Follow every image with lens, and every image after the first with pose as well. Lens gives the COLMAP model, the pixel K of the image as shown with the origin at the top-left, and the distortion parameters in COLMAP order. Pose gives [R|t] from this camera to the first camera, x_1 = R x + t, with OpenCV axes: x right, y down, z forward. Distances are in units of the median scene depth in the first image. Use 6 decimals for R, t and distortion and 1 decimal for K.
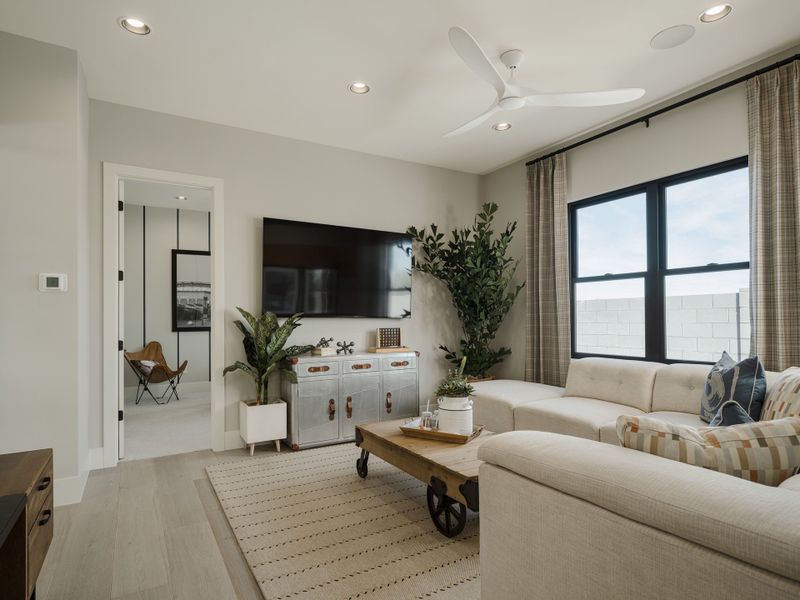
lens RADIAL K [[448.7, 0, 396.4], [0, 448.7, 318.0], [0, 0, 1]] dist [-0.002682, -0.000405]
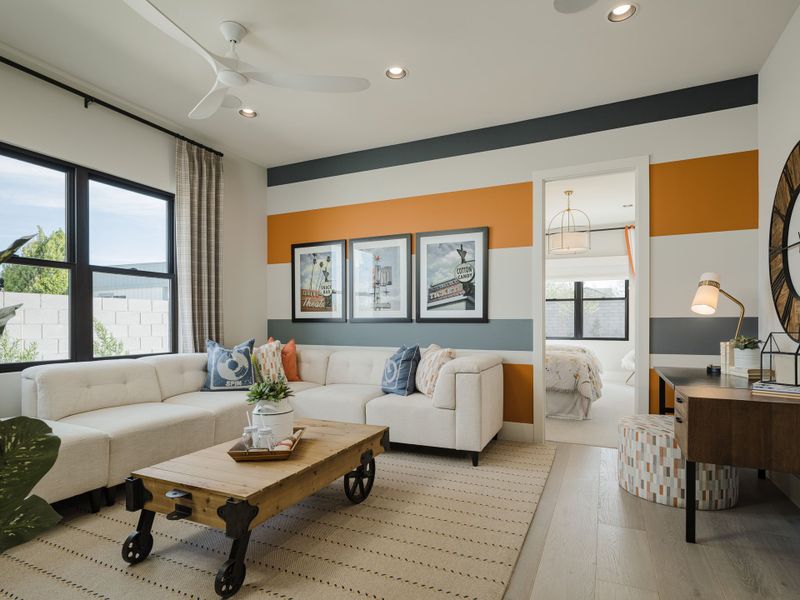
lens RADIAL K [[448.7, 0, 396.4], [0, 448.7, 318.0], [0, 0, 1]] dist [-0.002682, -0.000405]
pose [[-0.564263, 0.016309, 0.825434, -0.499950], [0.007217, 0.999864, -0.014821, 0.022777], [-0.825564, -0.002406, -0.564304, 0.890745]]
